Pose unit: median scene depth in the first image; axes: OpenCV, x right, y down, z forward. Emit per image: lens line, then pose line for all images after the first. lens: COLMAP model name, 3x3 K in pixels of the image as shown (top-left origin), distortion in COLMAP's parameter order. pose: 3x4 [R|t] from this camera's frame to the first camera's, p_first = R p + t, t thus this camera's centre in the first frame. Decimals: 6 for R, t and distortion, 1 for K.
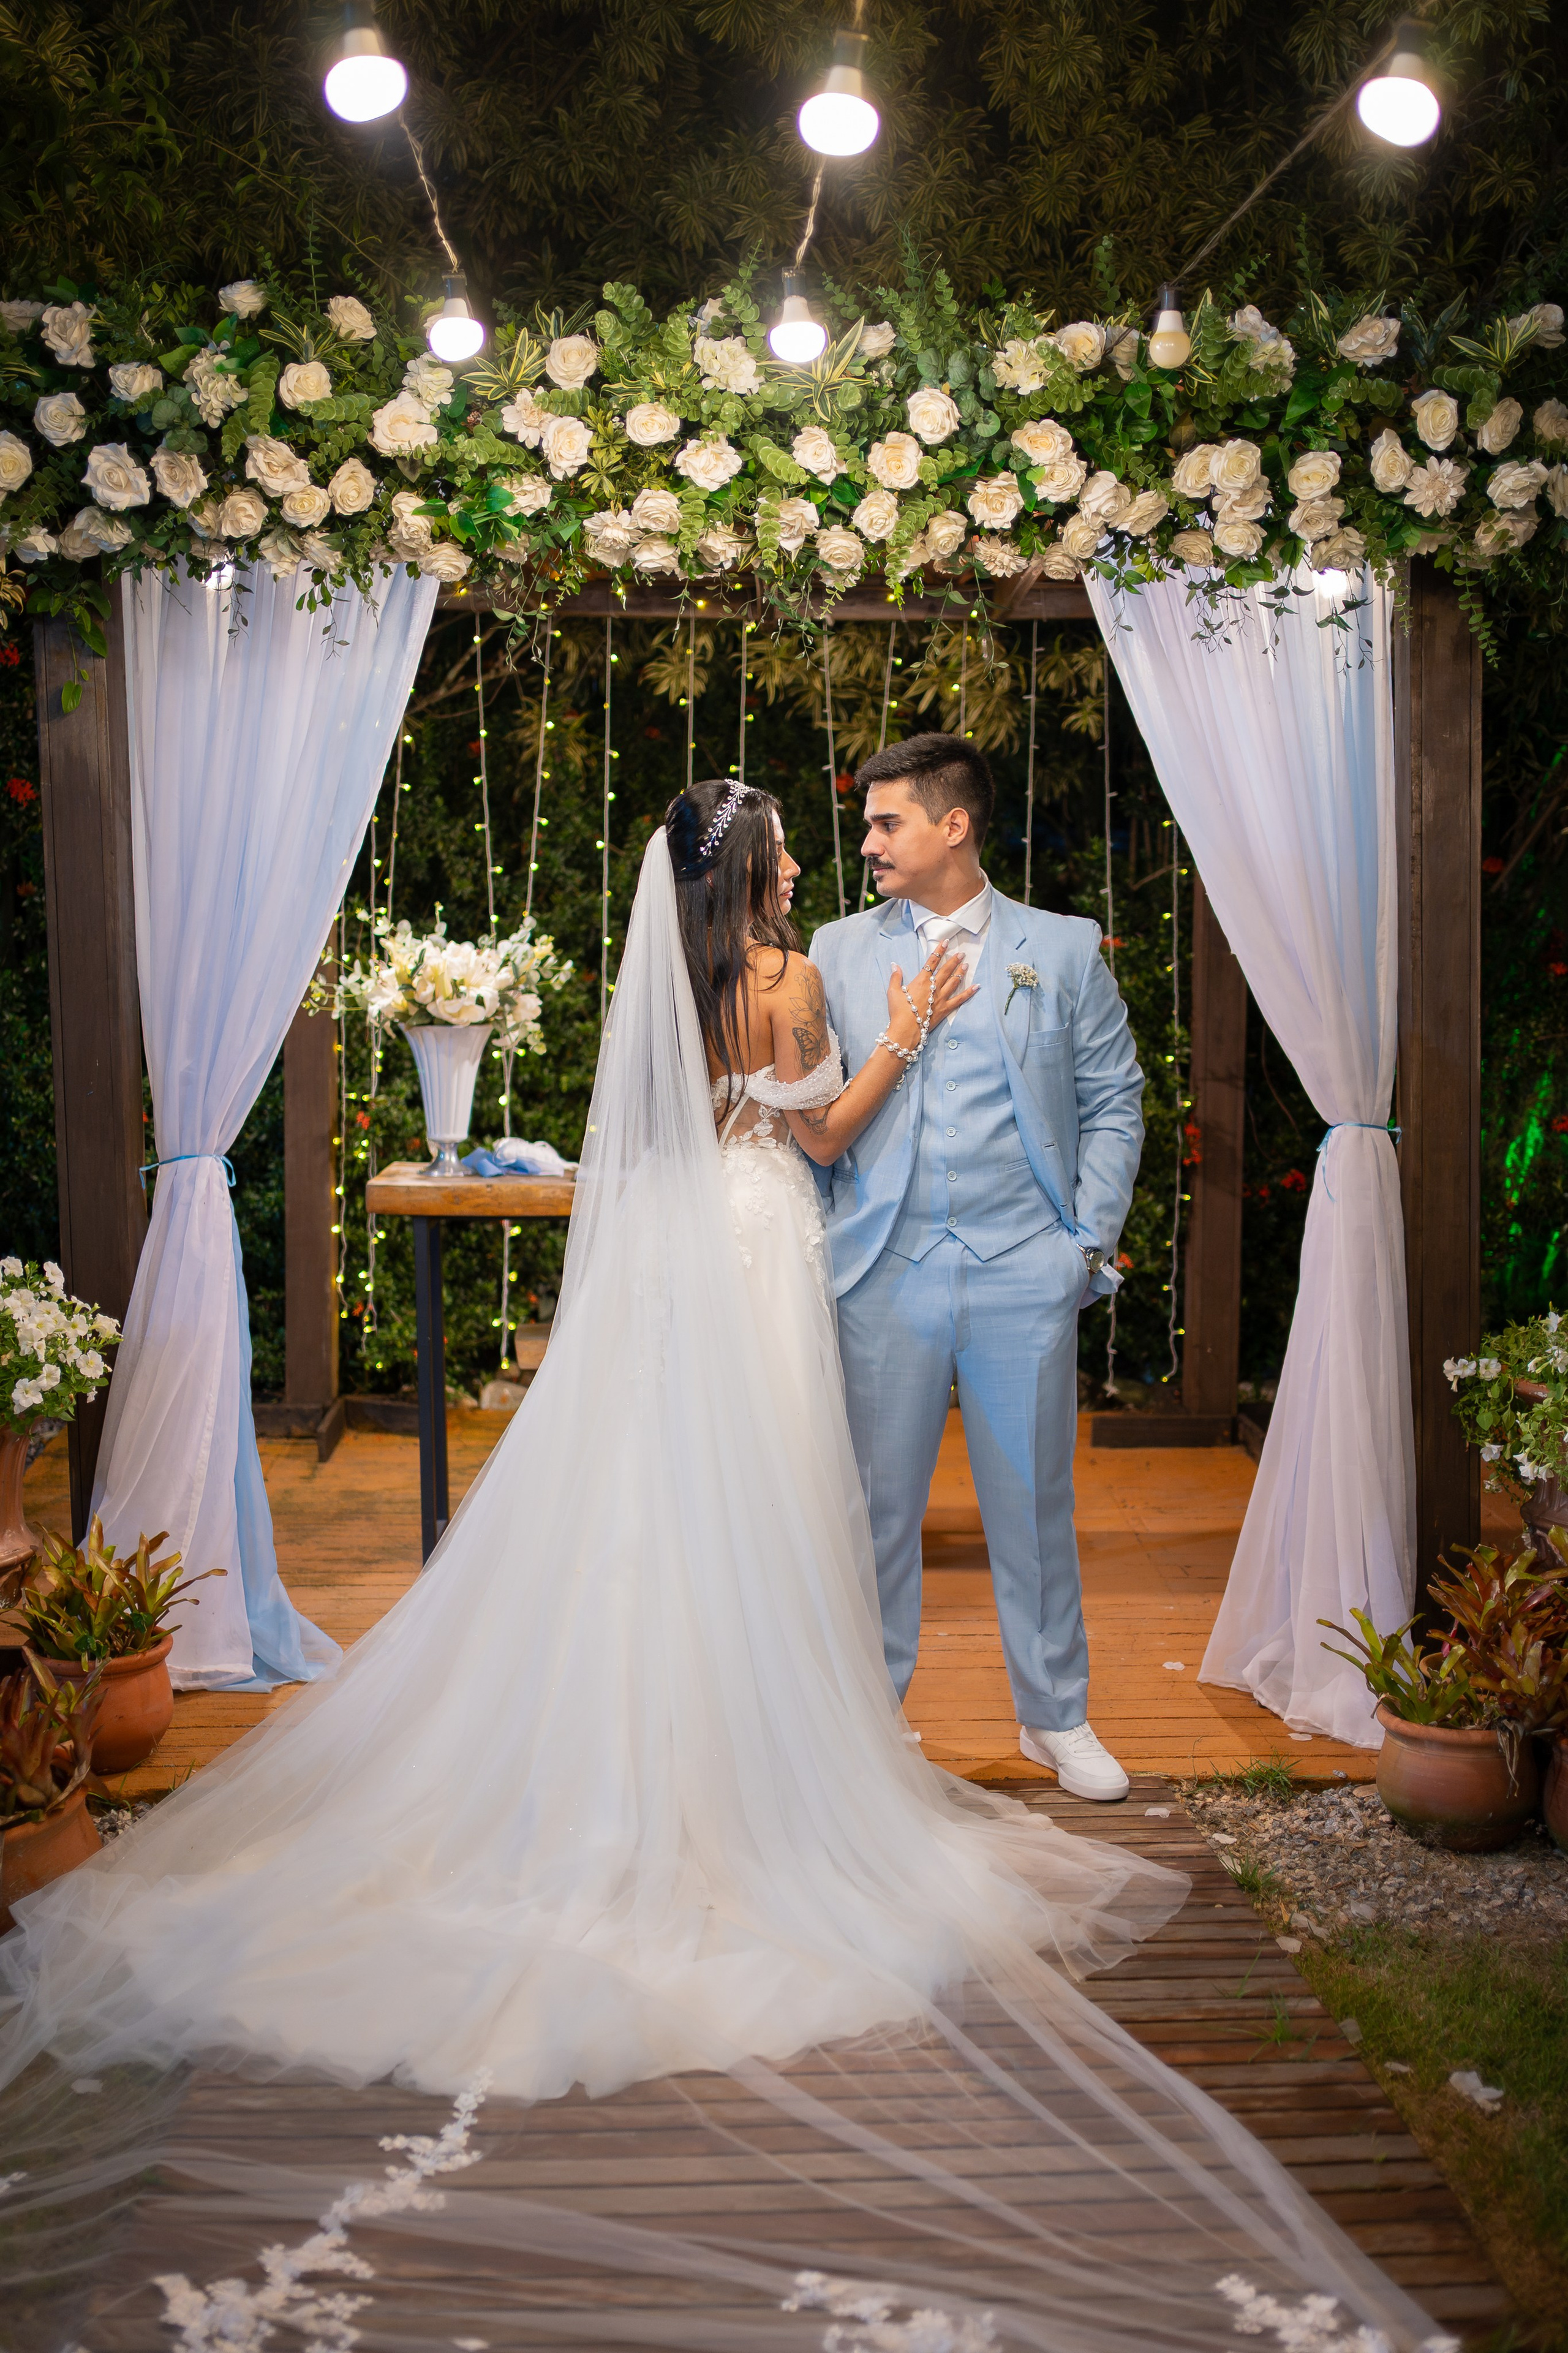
lens RADIAL K [[2361.7, 0, 769.1], [0, 2361.7, 1173.3], [0, 0, 1]] dist [-0.002339, 0.000000]
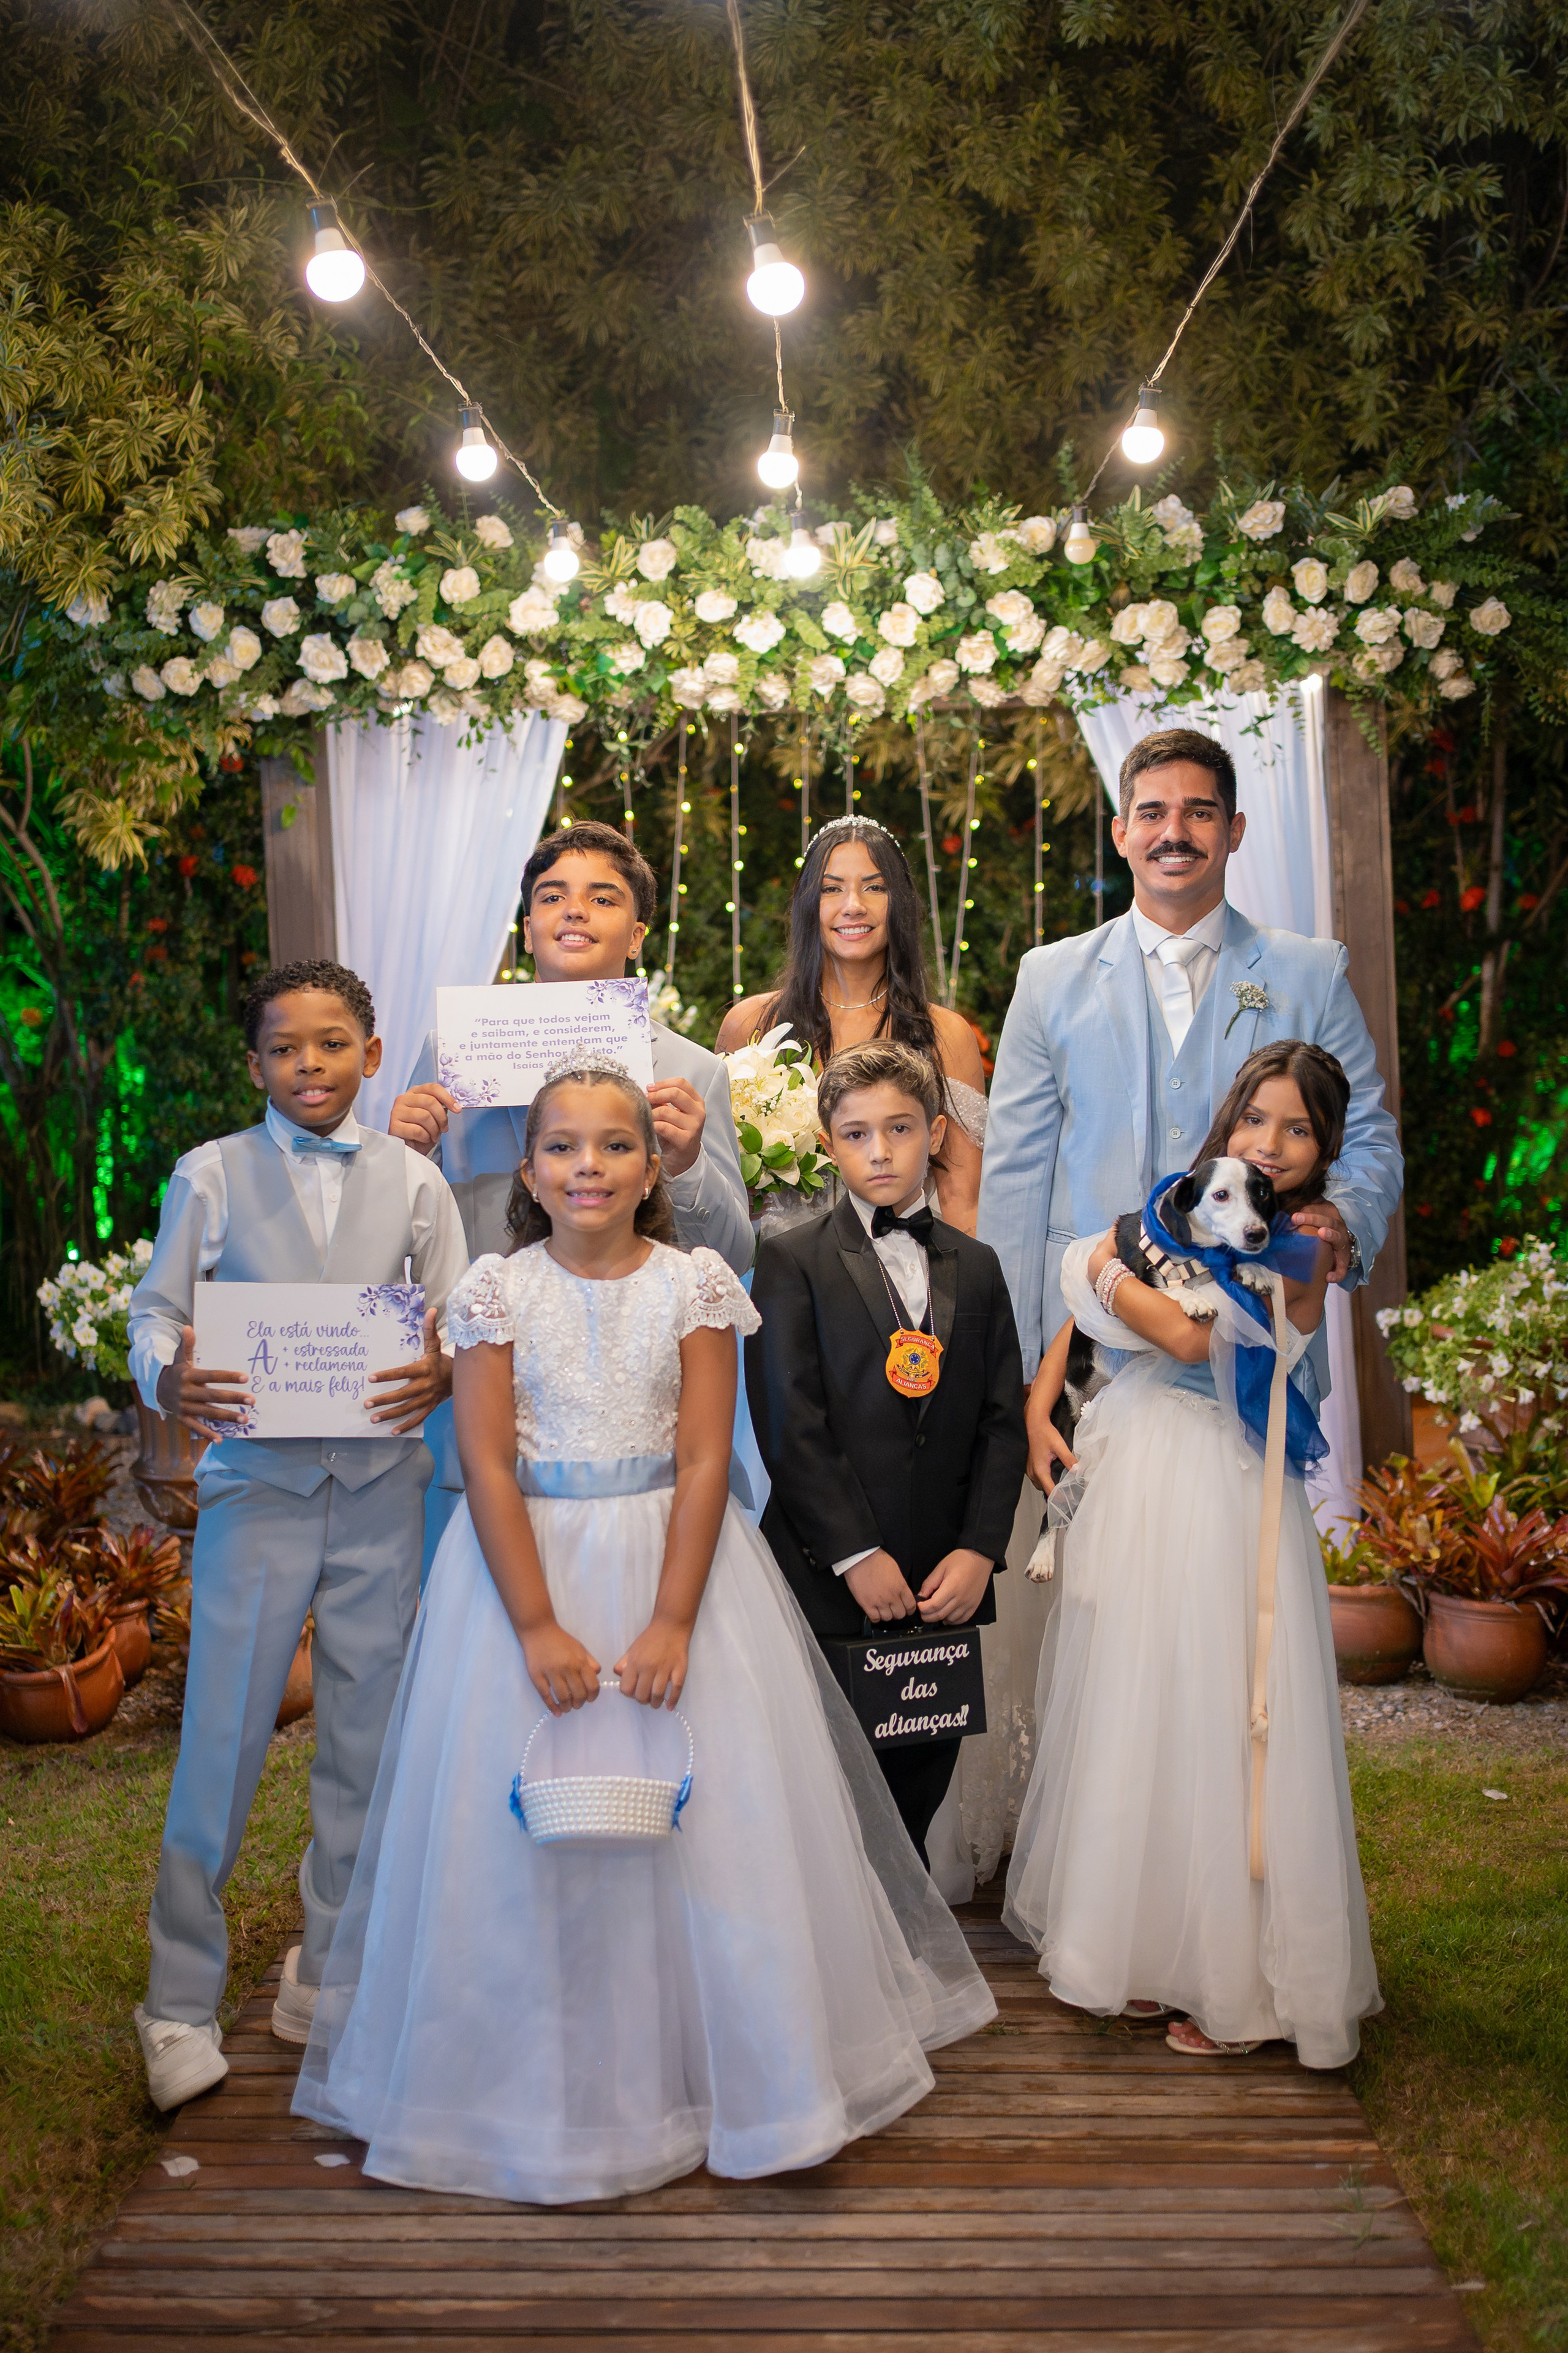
lens RADIAL K [[2594.1, 0, 792.1], [0, 2594.1, 1133.6], [0, 0, 1]] dist [-0.007912, 0.000000]
pose [[0.995925, -0.020353, -0.087854, 0.113992], [0.016810, 0.999022, -0.040888, 0.040492], [0.088600, 0.039245, 0.995294, -0.434657]]
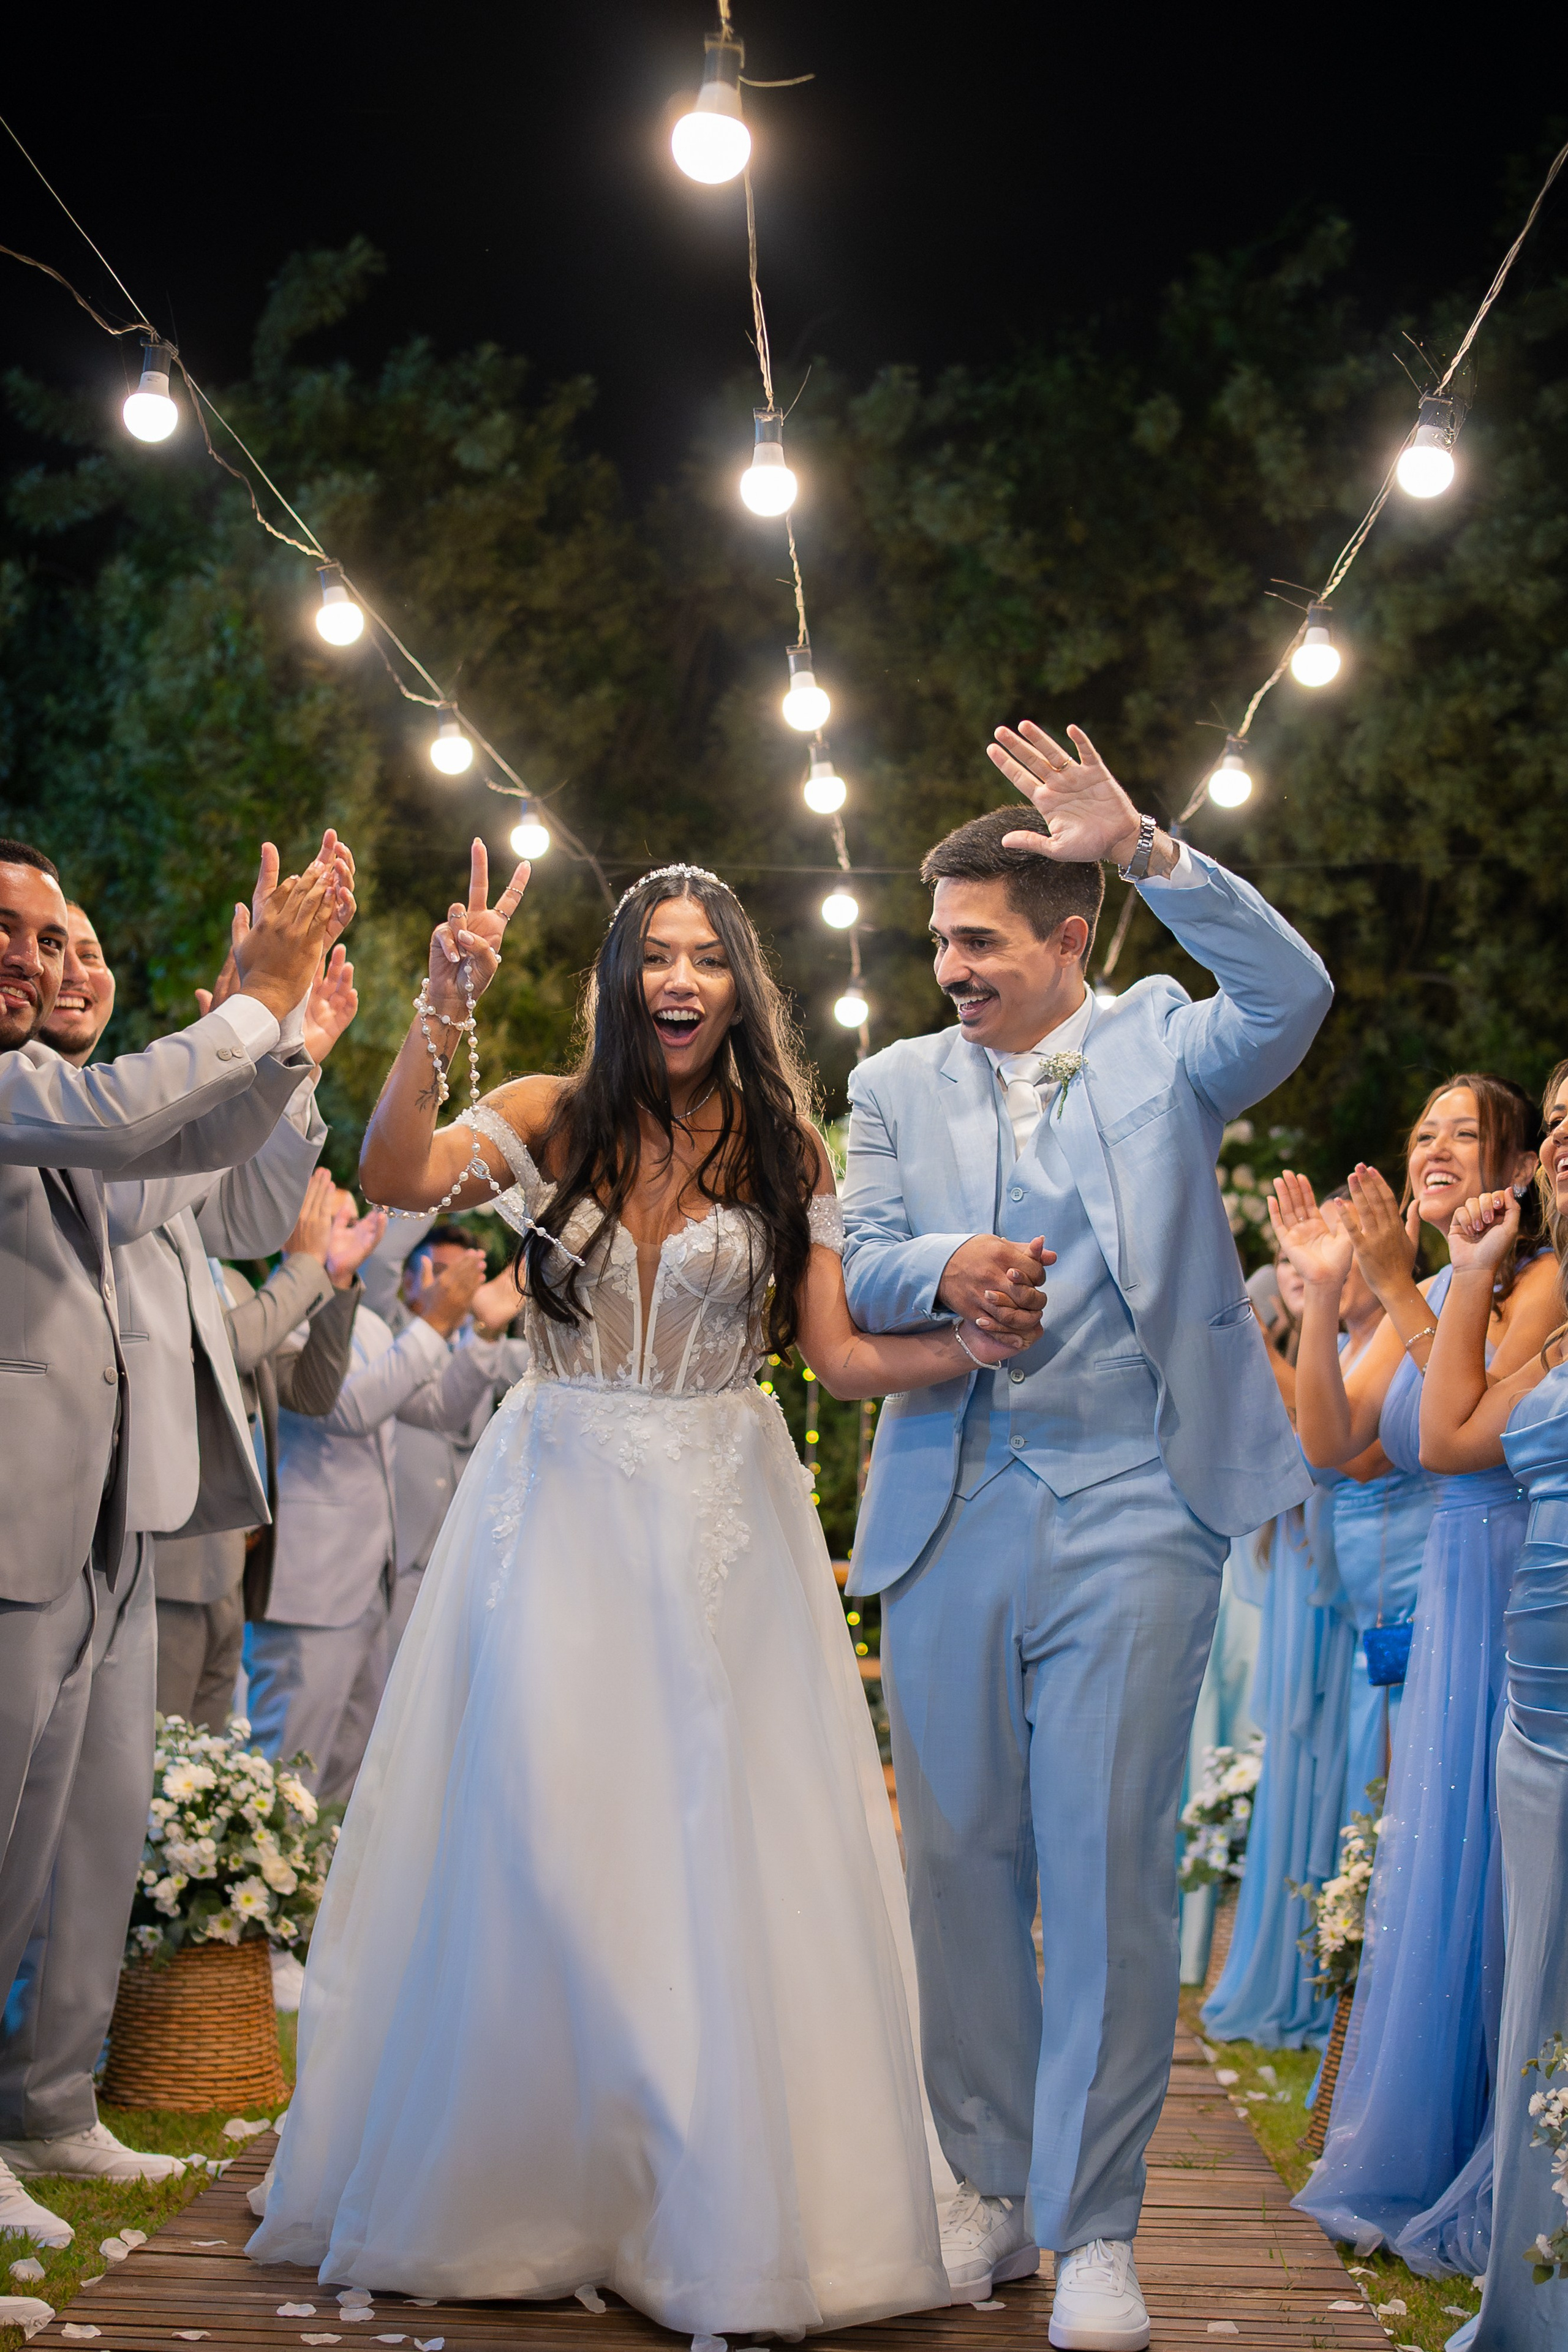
lens RADIAL K [[3652.0, 0, 773.6], [0, 3652.0, 1154.5], [0, 0, 1]] dist [-0.013017, 0.000000]
pose [[0.994593, 0.009489, -0.103414, 0.248667], [-0.030730, 0.978111, -0.205801, 0.349008], [0.099197, 0.207866, 0.973114, -2.230194]]
